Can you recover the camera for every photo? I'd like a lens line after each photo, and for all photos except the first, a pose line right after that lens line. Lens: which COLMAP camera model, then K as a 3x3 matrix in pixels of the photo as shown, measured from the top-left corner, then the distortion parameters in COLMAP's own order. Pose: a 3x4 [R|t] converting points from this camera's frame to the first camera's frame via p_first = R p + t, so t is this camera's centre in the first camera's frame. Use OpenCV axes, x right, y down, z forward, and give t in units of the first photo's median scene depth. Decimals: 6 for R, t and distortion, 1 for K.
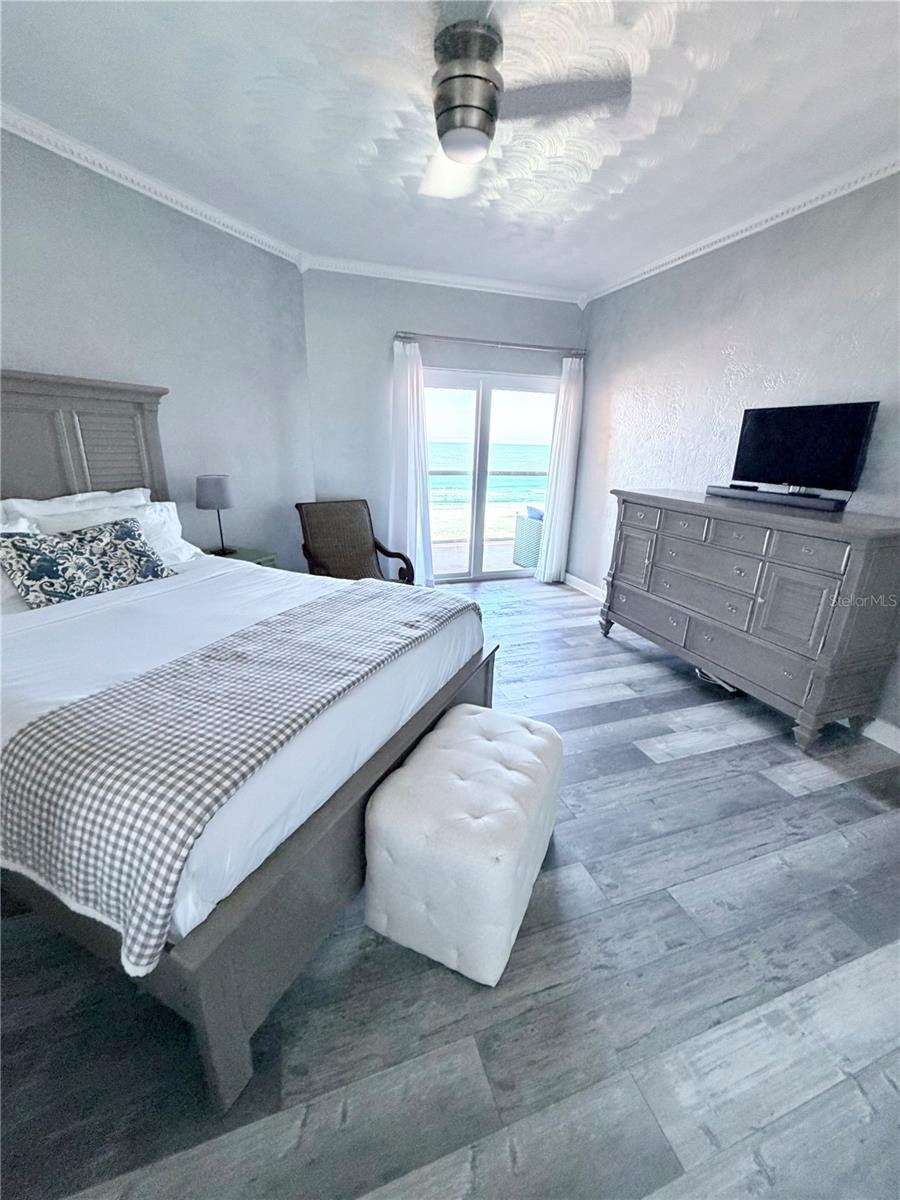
lens RADIAL K [[476.8, 0, 457.1], [0, 476.8, 605.4], [0, 0, 1]] dist [-0.000493, 0.000400]
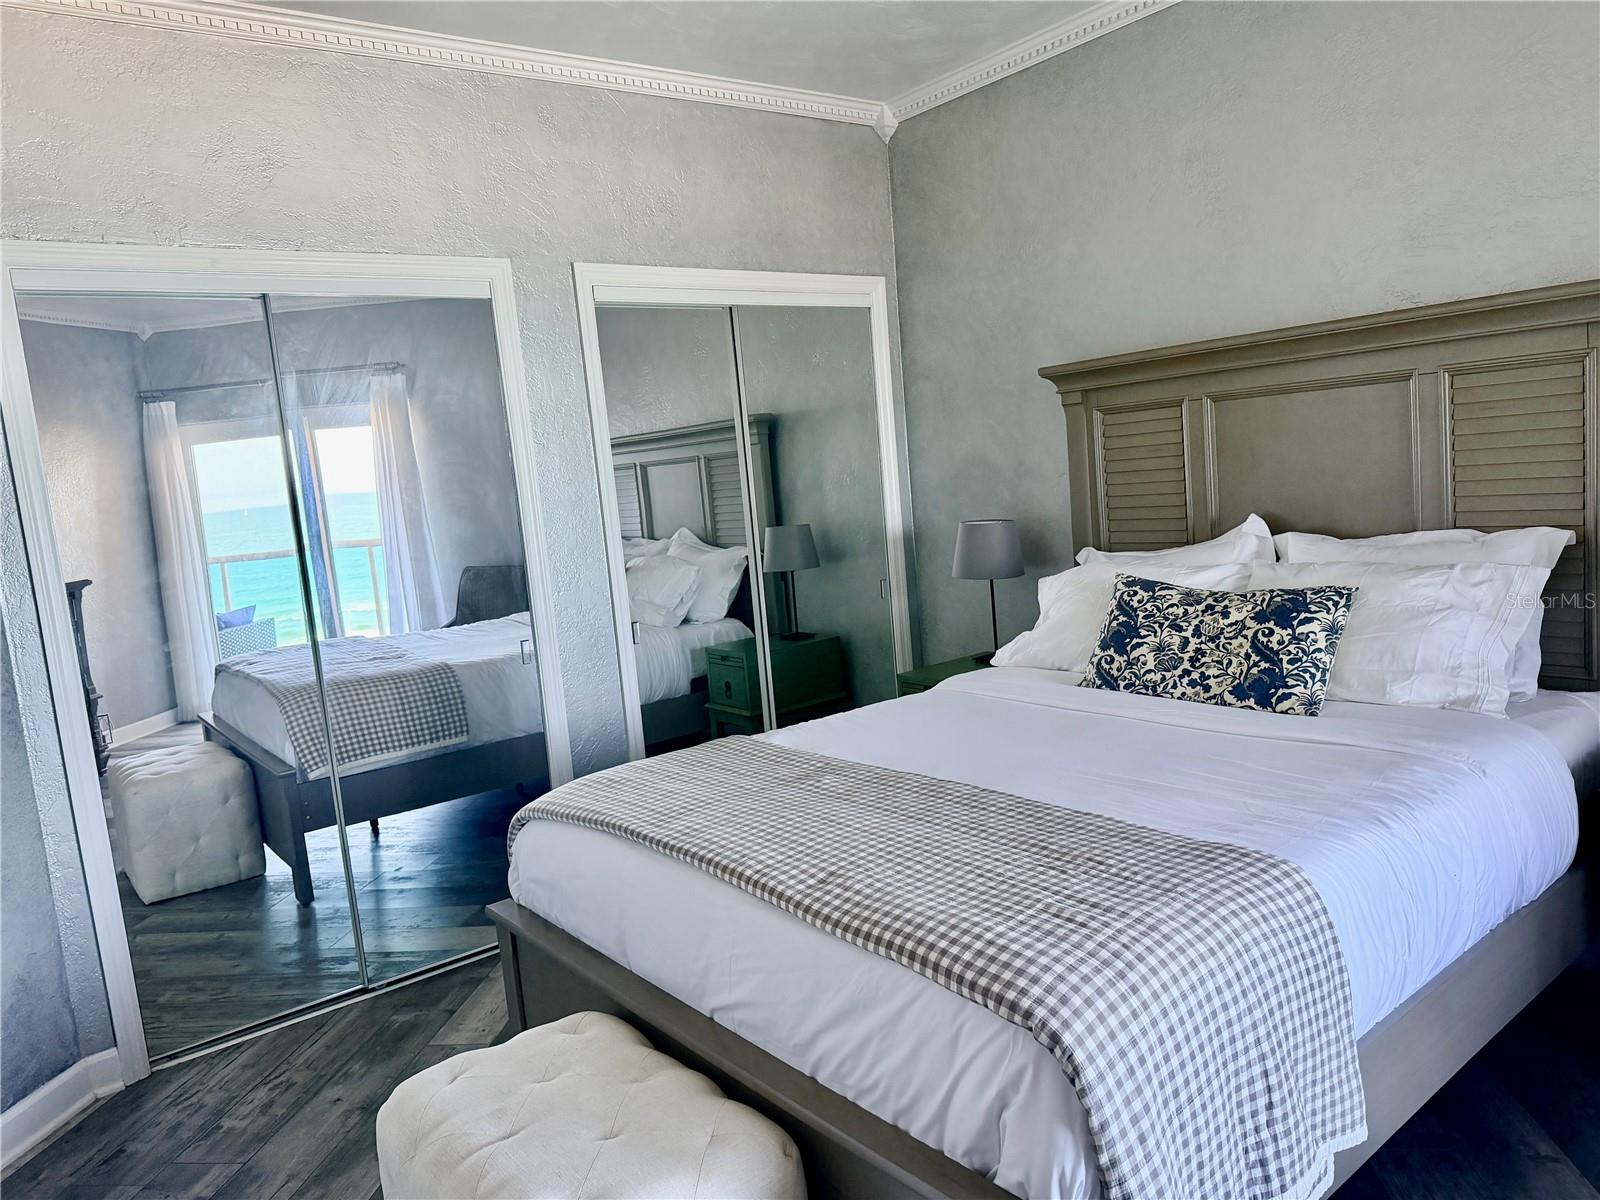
lens RADIAL K [[1140.0, 0, 761.5], [0, 1140.0, 592.3], [0, 0, 1]] dist [0.032360, -0.037658]
pose [[-0.474282, 0.109690, -0.873513, 0.635324], [-0.212122, 0.948738, 0.234310, -0.342098], [0.854436, 0.296420, -0.426701, 1.050835]]
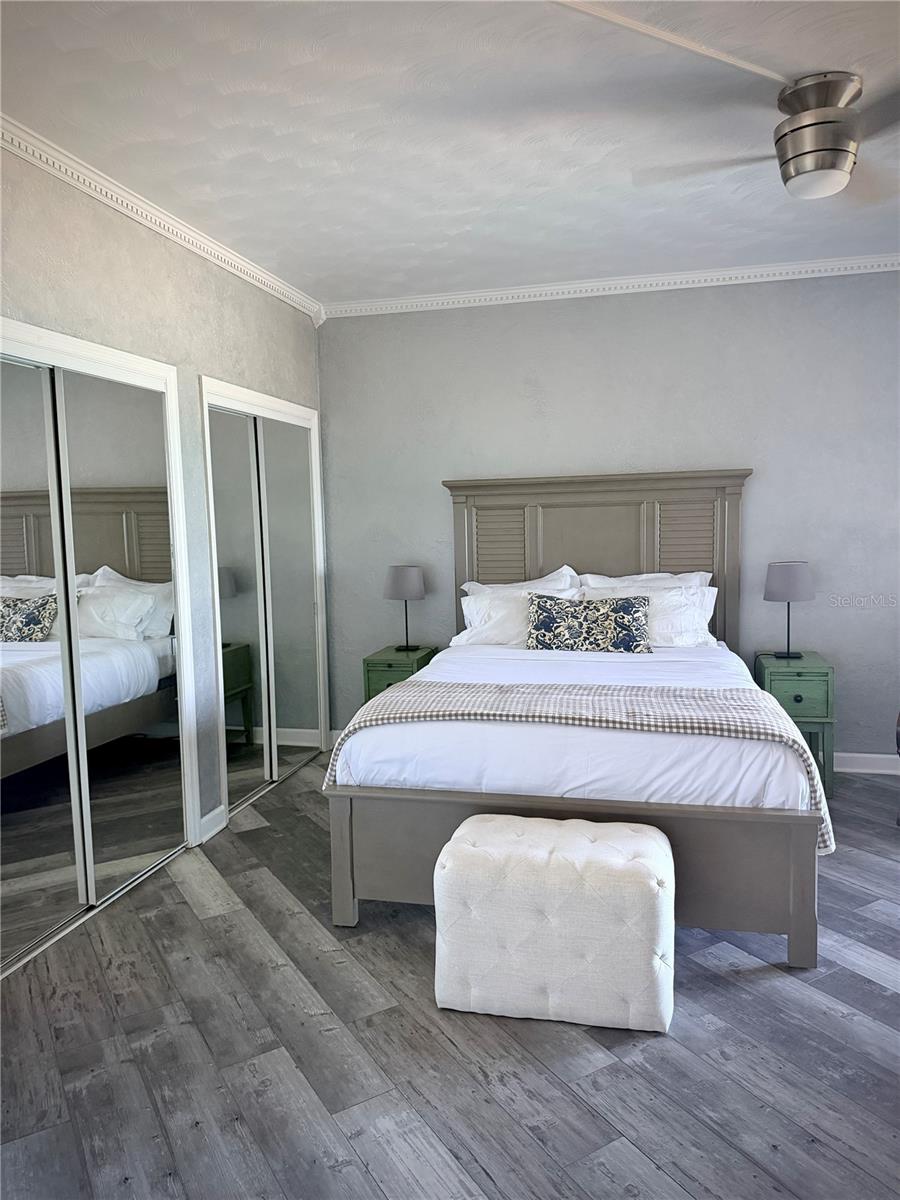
lens RADIAL K [[855.0, 0, 425.8], [0, 855.0, 606.3], [0, 0, 1]] dist [0.032360, -0.037658]
pose [[0.176731, 0.067595, -0.981935, 1.145856], [-0.293203, 0.955961, 0.013036, -0.047953], [0.939573, 0.285603, 0.188767, 0.209715]]
